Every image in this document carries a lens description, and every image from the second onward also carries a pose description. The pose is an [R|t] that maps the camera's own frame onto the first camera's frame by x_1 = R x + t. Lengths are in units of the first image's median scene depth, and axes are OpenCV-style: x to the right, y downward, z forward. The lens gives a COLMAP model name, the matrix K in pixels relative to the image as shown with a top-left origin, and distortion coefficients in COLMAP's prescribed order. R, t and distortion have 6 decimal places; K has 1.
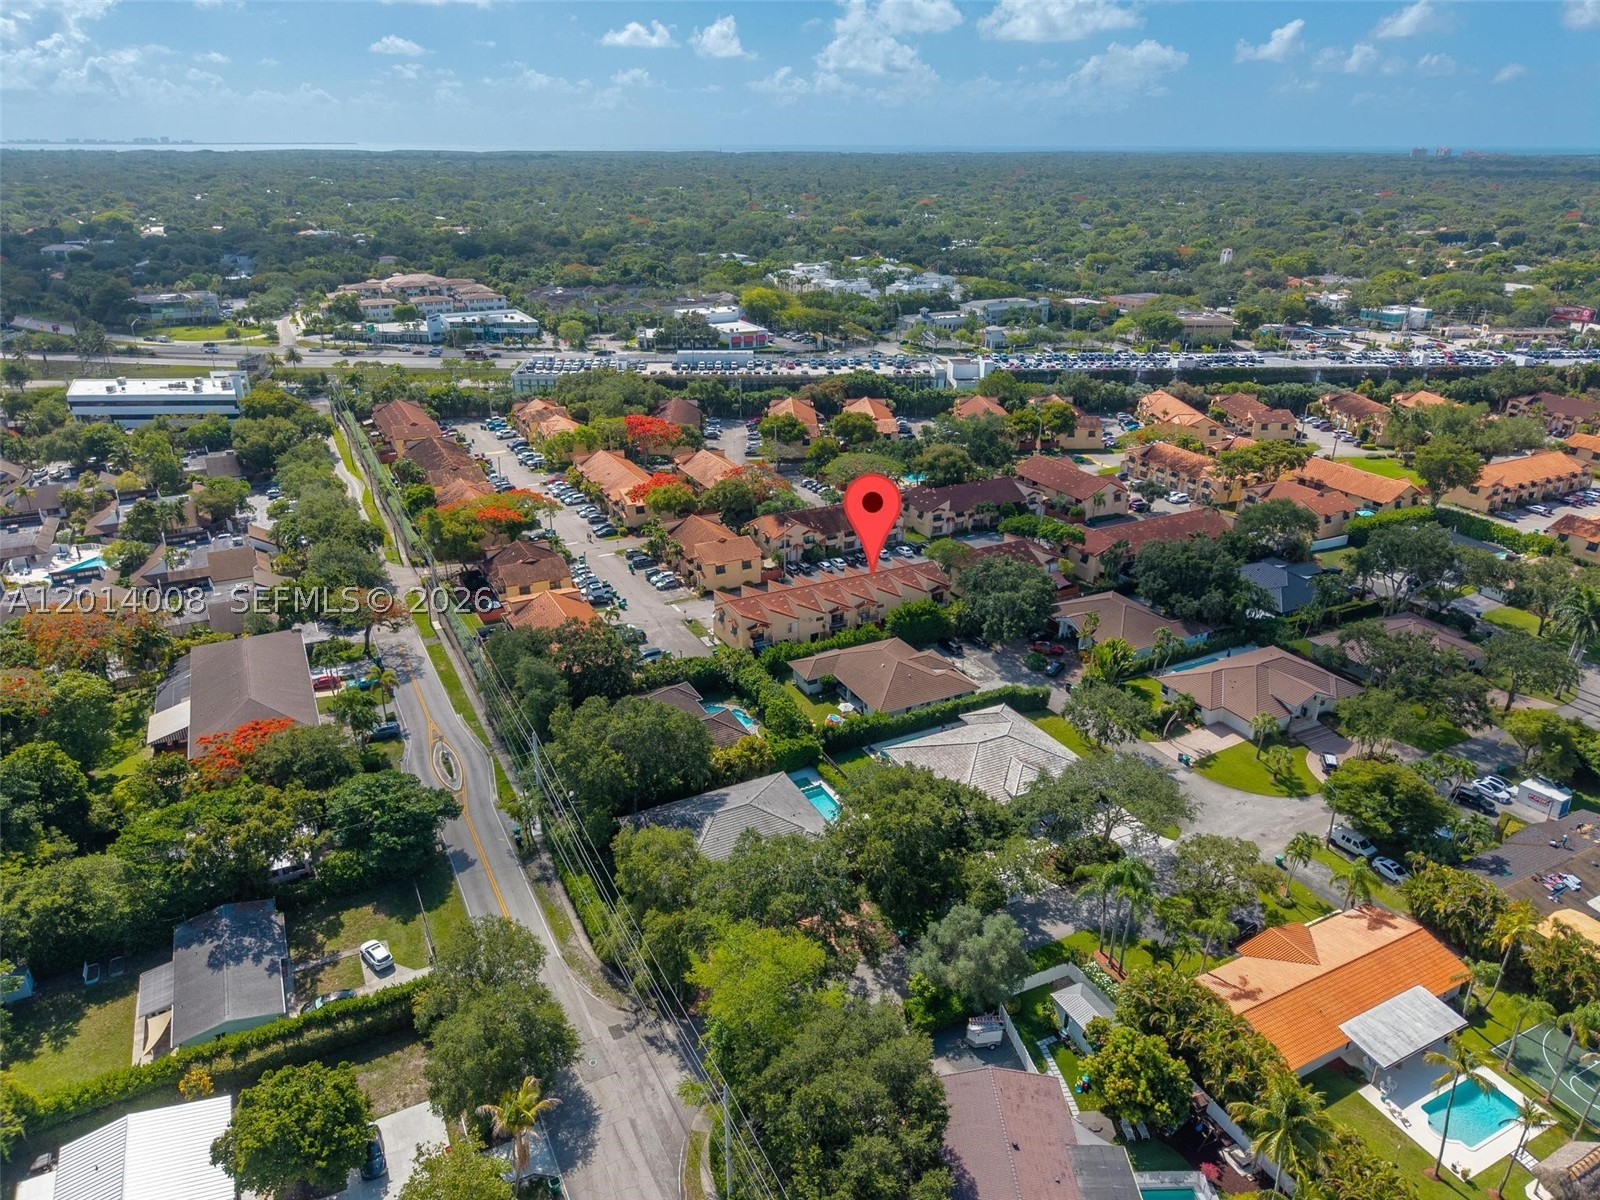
lens RADIAL K [[1076.4, 0, 800.0], [0, 1076.4, 600.0], [0, 0, 1]] dist [0.010069, -0.005118]
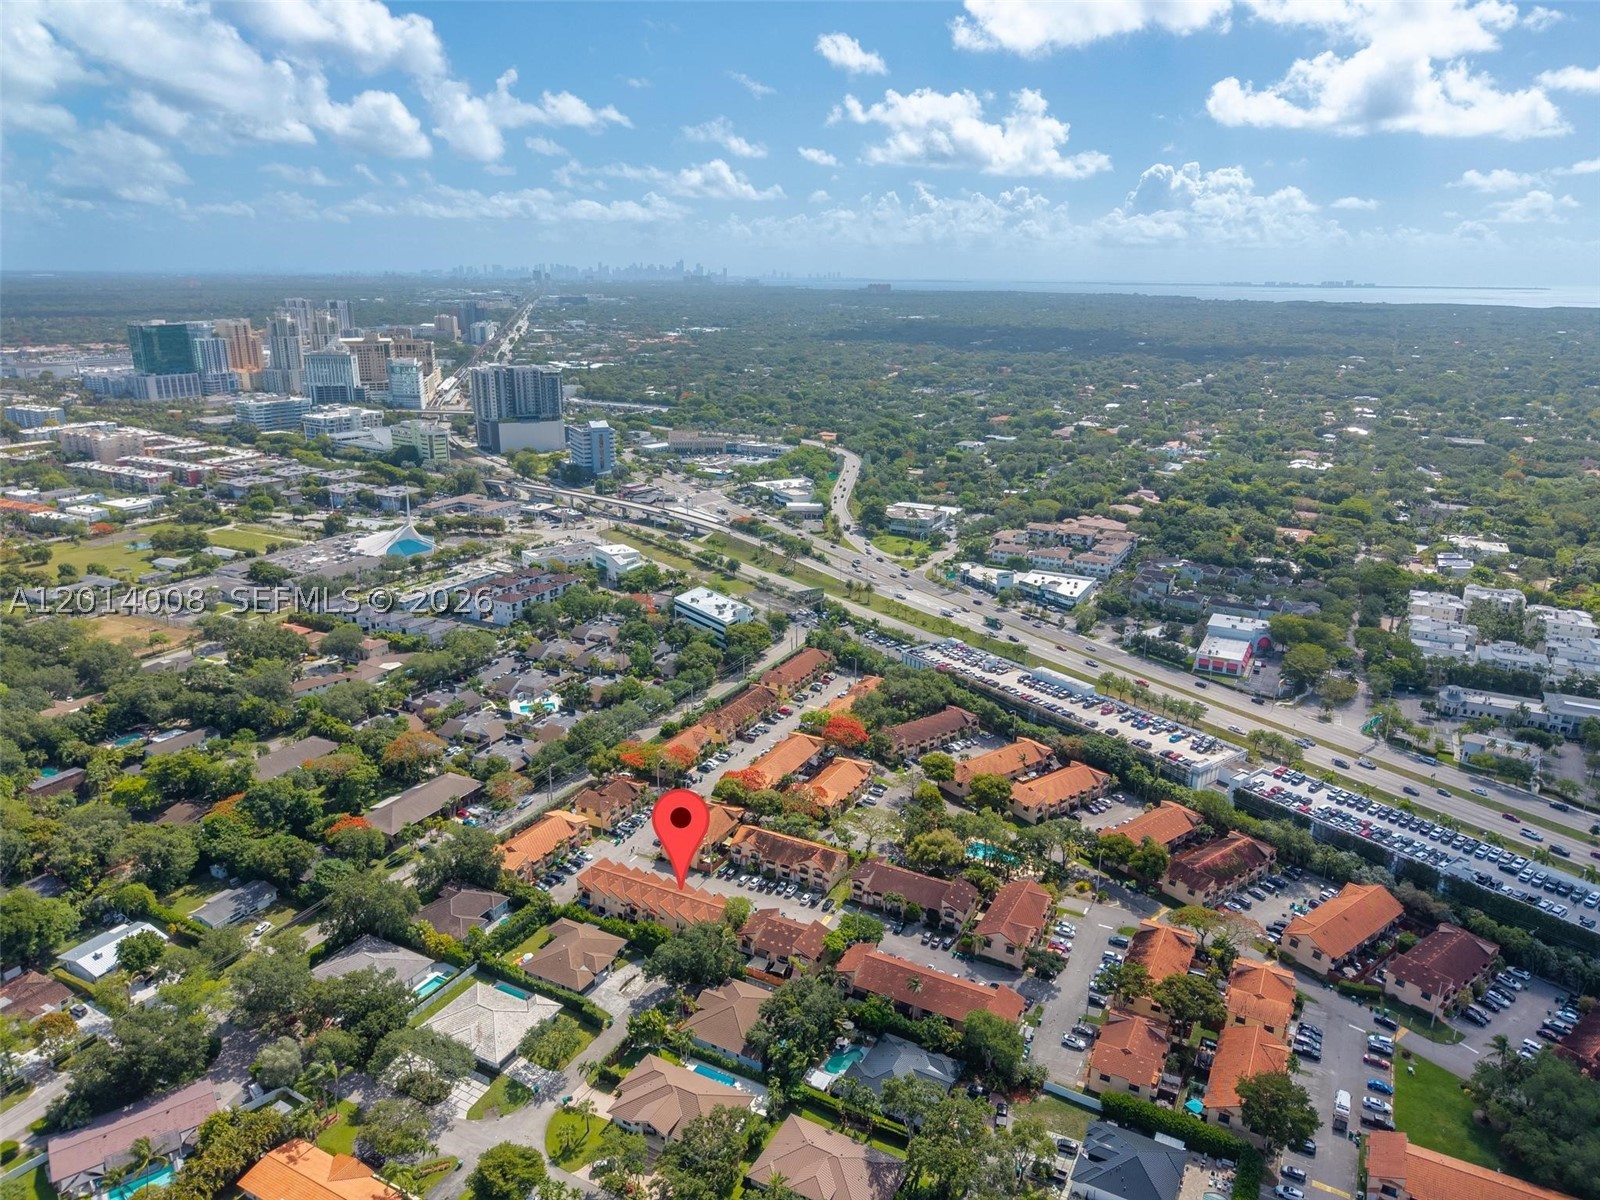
lens RADIAL K [[1059.6, 0, 801.6], [0, 1059.6, 639.6], [0, 0, 1]] dist [0.008012, -0.002506]
pose [[0.569636, 0.271454, -0.775776, 1.333809], [-0.328578, 0.940388, 0.087785, -0.599217], [0.753360, 0.204898, 0.624872, 0.198156]]
